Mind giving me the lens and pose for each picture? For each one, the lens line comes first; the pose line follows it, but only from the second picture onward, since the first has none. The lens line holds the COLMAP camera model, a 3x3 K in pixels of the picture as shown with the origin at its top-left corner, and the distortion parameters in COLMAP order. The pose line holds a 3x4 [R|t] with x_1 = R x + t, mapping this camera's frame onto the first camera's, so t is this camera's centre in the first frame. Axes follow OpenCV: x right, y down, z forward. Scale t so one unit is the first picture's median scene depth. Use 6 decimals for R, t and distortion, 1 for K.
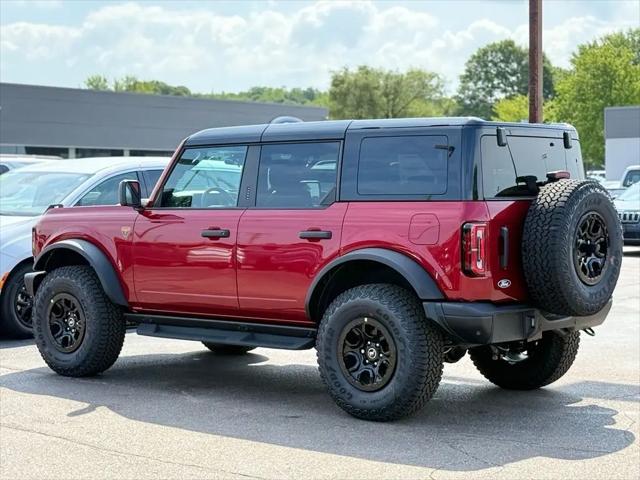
lens RADIAL K [[1493.4, 0, 320.8], [0, 1493.4, 267.4], [0, 0, 1]] dist [0.073361, 0.669626]
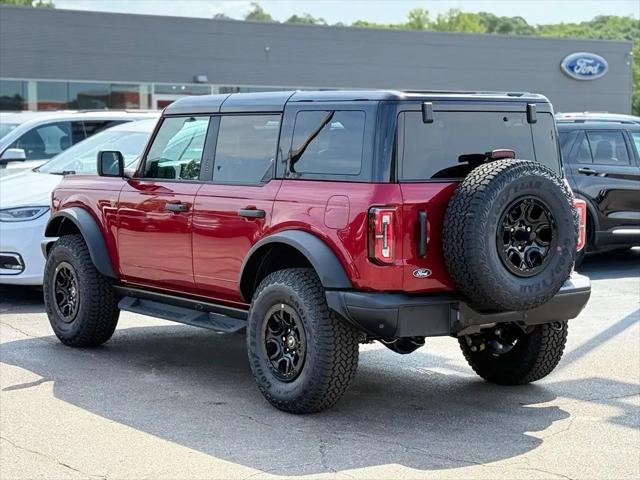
lens RADIAL K [[1595.0, 0, 320.0], [0, 1595.0, 240.0], [0, 0, 1]] dist [0.113040, 0.732912]
pose [[0.964210, 0.026436, -0.263819, 0.312313], [-0.020249, 0.999453, 0.026147, -0.032923], [0.264366, -0.019869, 0.964218, 0.033926]]
